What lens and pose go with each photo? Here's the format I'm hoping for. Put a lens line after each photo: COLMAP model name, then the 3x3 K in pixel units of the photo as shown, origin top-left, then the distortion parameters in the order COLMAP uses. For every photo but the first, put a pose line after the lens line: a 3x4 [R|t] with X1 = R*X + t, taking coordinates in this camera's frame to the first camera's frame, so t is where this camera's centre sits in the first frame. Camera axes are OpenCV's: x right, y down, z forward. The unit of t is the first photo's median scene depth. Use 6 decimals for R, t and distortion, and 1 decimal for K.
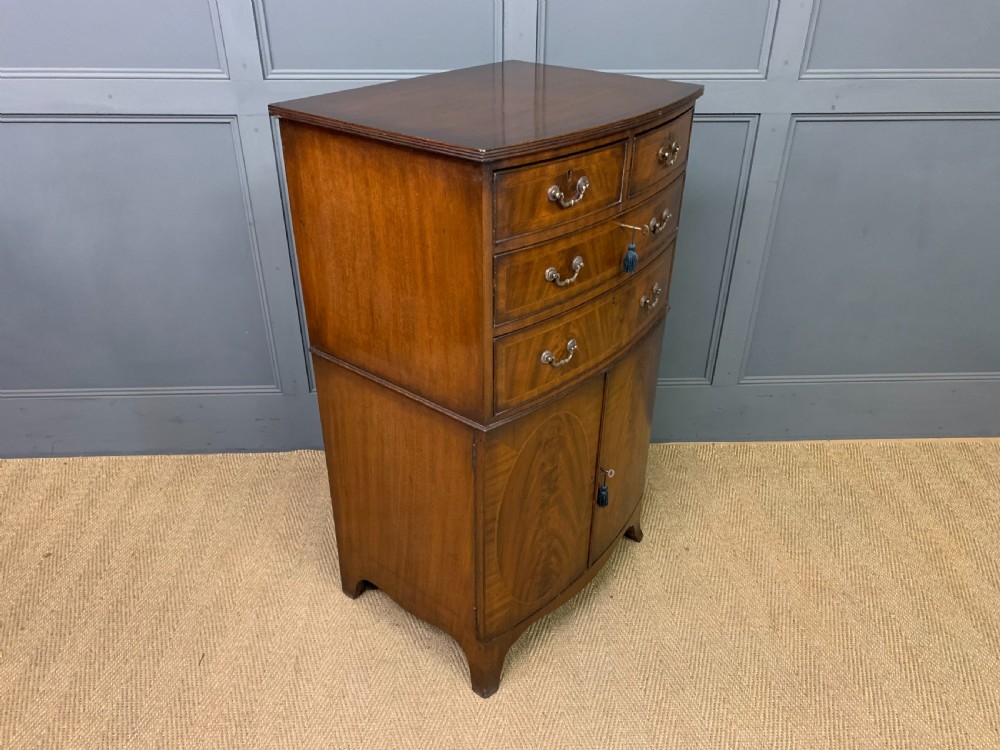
lens RADIAL K [[777.0, 0, 501.3], [0, 777.0, 380.7], [0, 0, 1]] dist [0.008336, 0.002881]
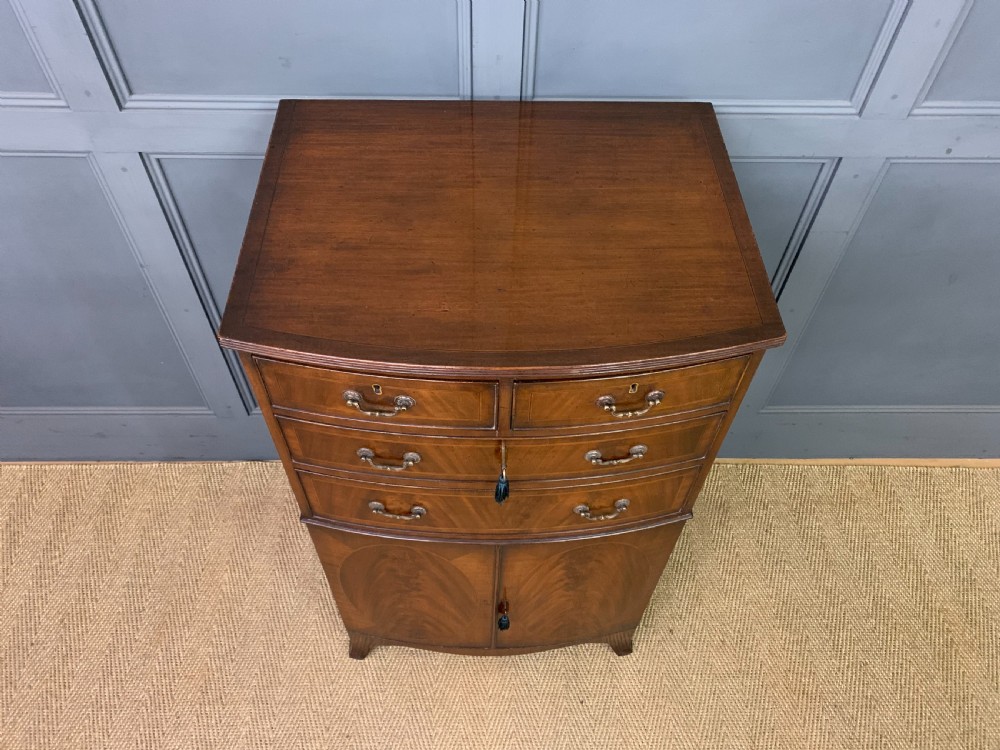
lens RADIAL K [[777.0, 0, 498.7], [0, 777.0, 369.6], [0, 0, 1]] dist [0.008336, 0.002881]
pose [[0.999427, 0.033017, -0.007466, 0.038805], [-0.028097, 0.932125, 0.361045, -0.434121], [0.018880, -0.360629, 0.932518, 0.290555]]
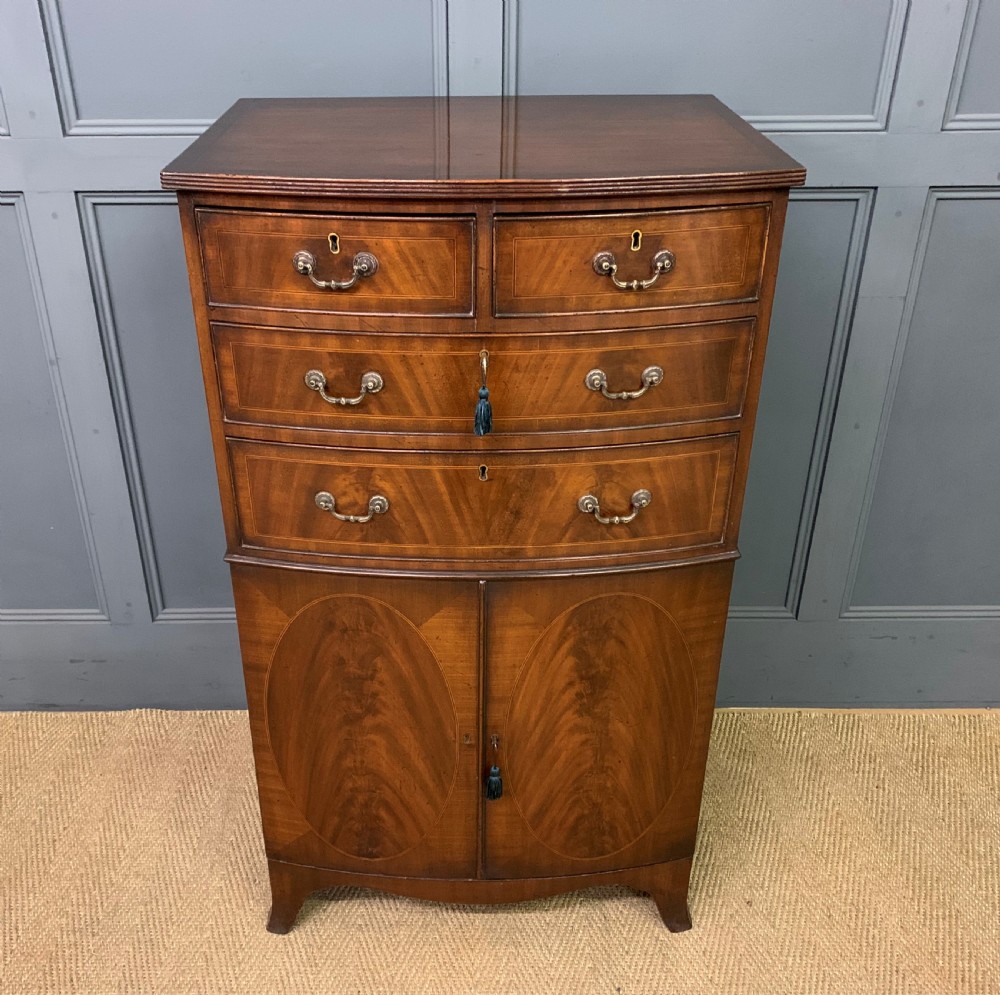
lens RADIAL K [[1094.7, 0, 456.9], [0, 1094.7, 519.0], [0, 0, 1]] dist [0.005717, 0.000000]
pose [[0.998566, 0.013374, -0.051828, 0.058728], [-0.014400, 0.999706, -0.019483, -0.068410], [0.051553, 0.020201, 0.998466, 0.148677]]
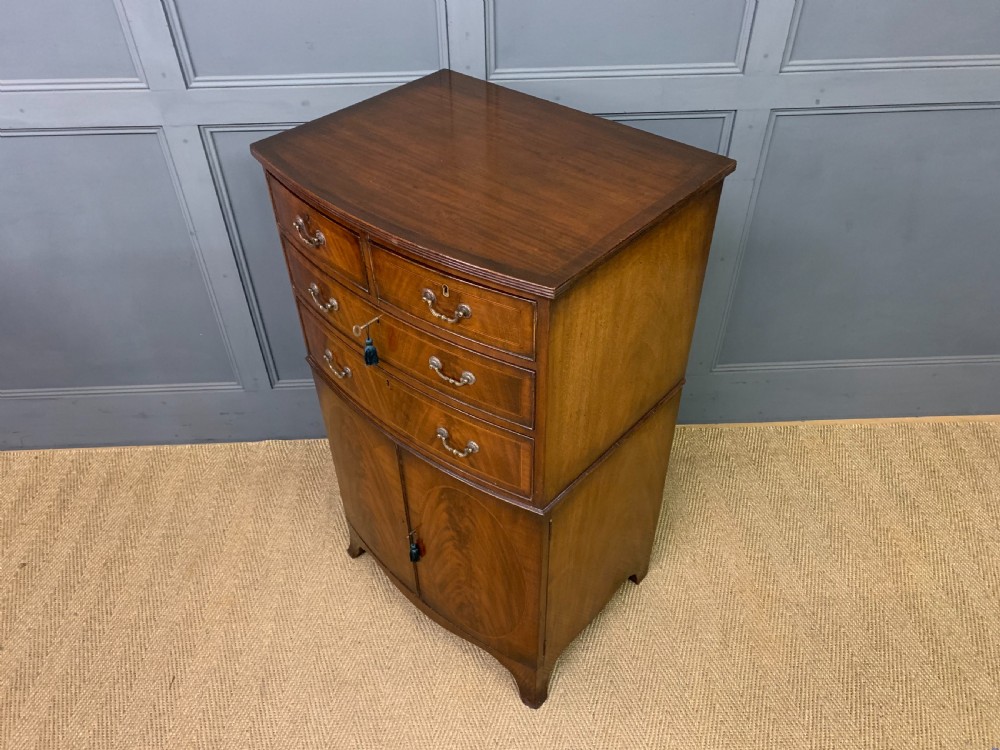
lens RADIAL K [[777.0, 0, 498.3], [0, 777.0, 381.3], [0, 0, 1]] dist [0.008336, 0.002881]
pose [[0.999790, -0.009630, -0.018087, 0.072740], [0.012803, 0.982761, 0.184436, -0.215719], [0.015999, -0.184629, 0.982678, 0.048410]]
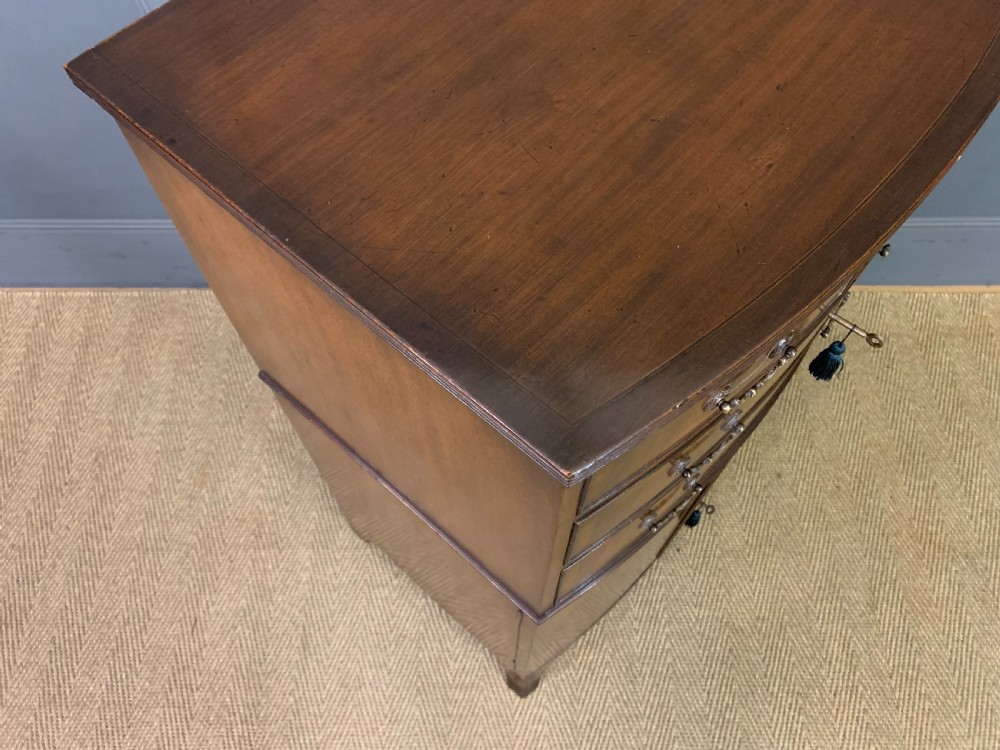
lens RADIAL K [[777.0, 0, 499.6], [0, 777.0, 381.5], [0, 0, 1]] dist [0.008336, 0.002881]
pose [[0.998949, 0.036593, -0.027591, -0.031617], [-0.016541, 0.849351, 0.527570, -0.314181], [0.042740, -0.526559, 0.849064, 0.402199]]
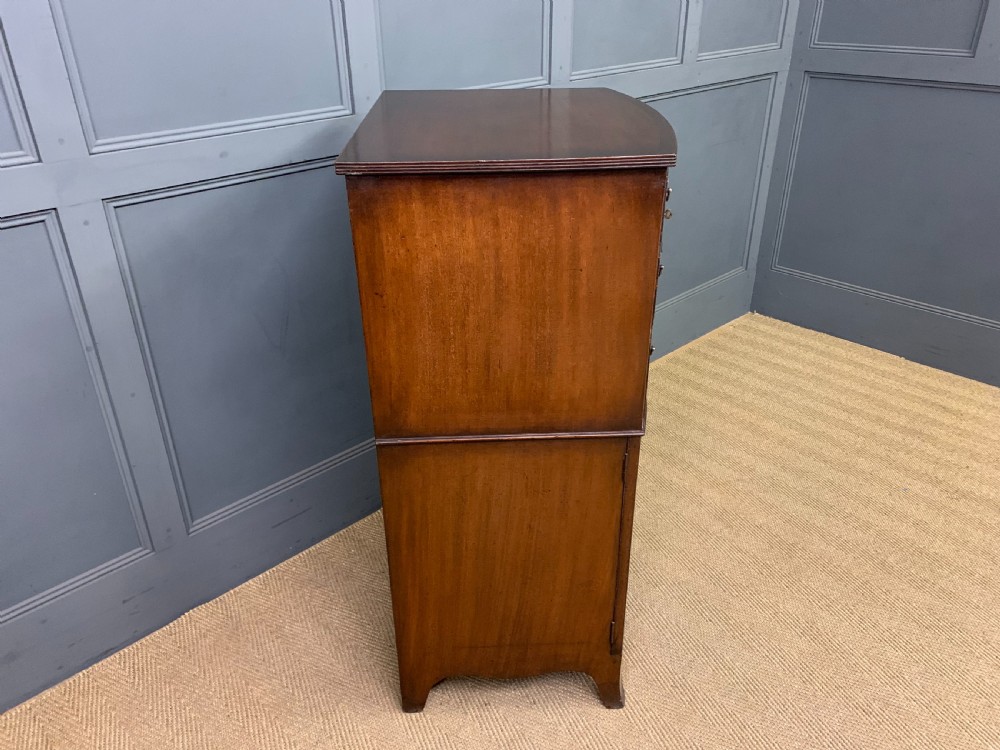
lens RADIAL K [[777.0, 0, 510.4], [0, 777.0, 373.9], [0, 0, 1]] dist [0.008336, 0.002881]
pose [[0.745899, -0.324940, 0.581419, -0.513191], [0.348939, 0.934184, 0.074439, -0.103620], [-0.567341, 0.147355, 0.810192, 0.189410]]
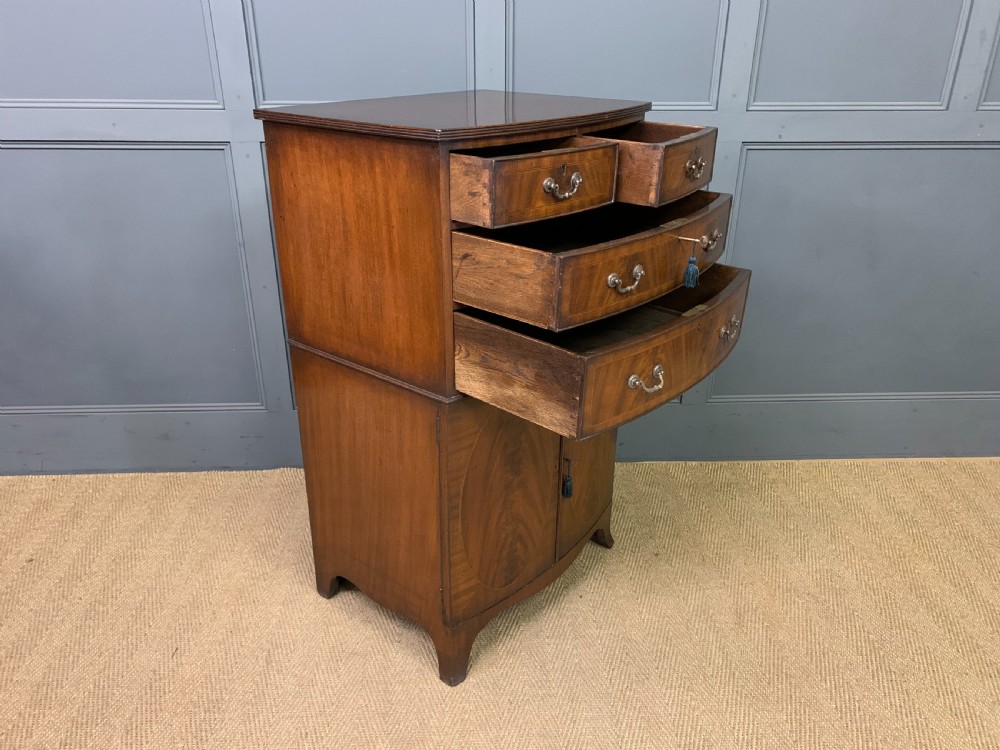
lens RADIAL K [[777.0, 0, 501.8], [0, 777.0, 377.1], [0, 0, 1]] dist [0.008336, 0.002881]
pose [[0.999999, -0.000943, 0.001217, 0.038320], [0.001067, 0.994324, -0.106392, 0.103478], [-0.001110, 0.106393, 0.994324, -0.046085]]
